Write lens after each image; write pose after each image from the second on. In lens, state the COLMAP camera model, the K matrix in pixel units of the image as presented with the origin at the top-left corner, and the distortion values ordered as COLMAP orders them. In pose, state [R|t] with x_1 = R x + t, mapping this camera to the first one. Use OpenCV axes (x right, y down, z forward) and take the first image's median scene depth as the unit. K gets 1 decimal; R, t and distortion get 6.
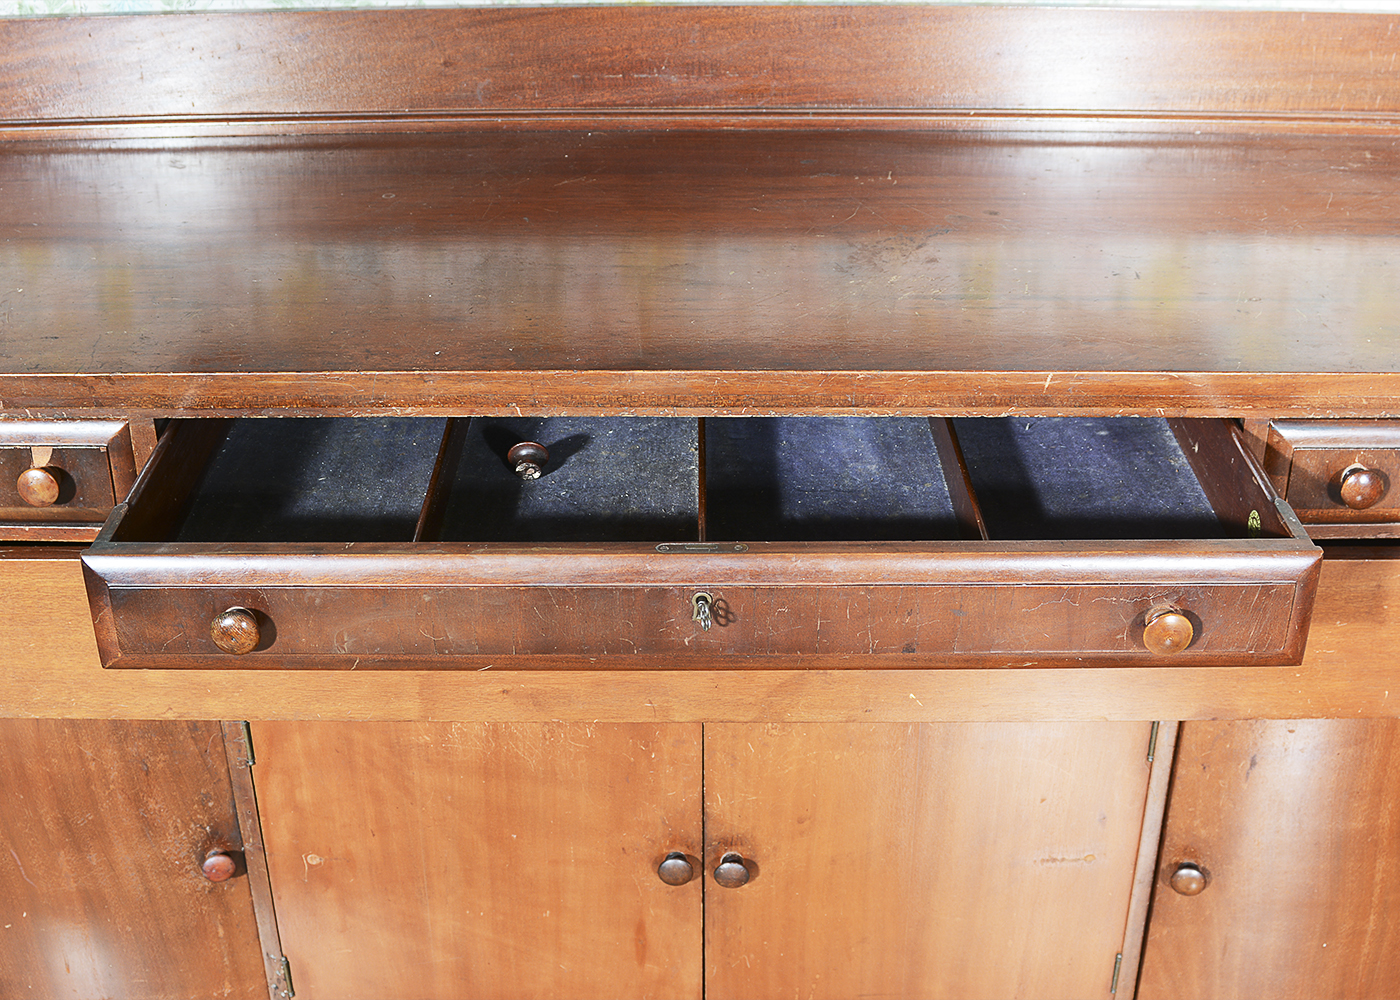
lens RADIAL K [[1758.4, 0, 687.0], [0, 1758.4, 472.0], [0, 0, 1]] dist [-0.133967, 0.000000]
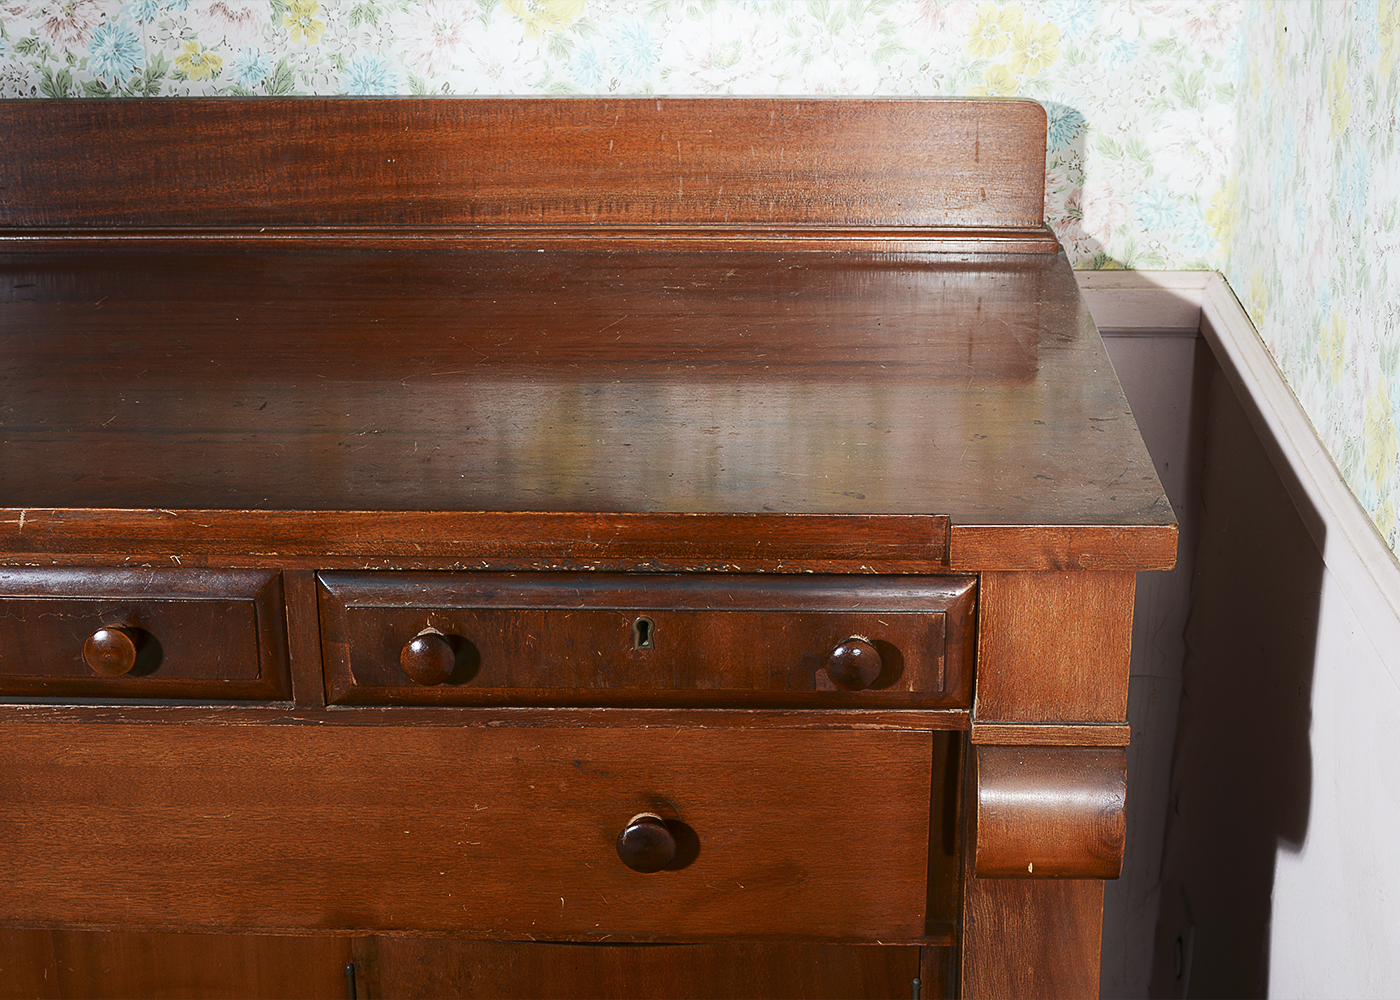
lens RADIAL K [[2225.2, 0, 712.7], [0, 2225.2, 506.4], [0, 0, 1]] dist [-0.115969, 0.000000]
pose [[0.999601, 0.009423, -0.026624, 0.438806], [-0.012495, 0.992974, -0.117674, 0.046711], [0.025328, 0.117960, 0.992695, -0.013916]]
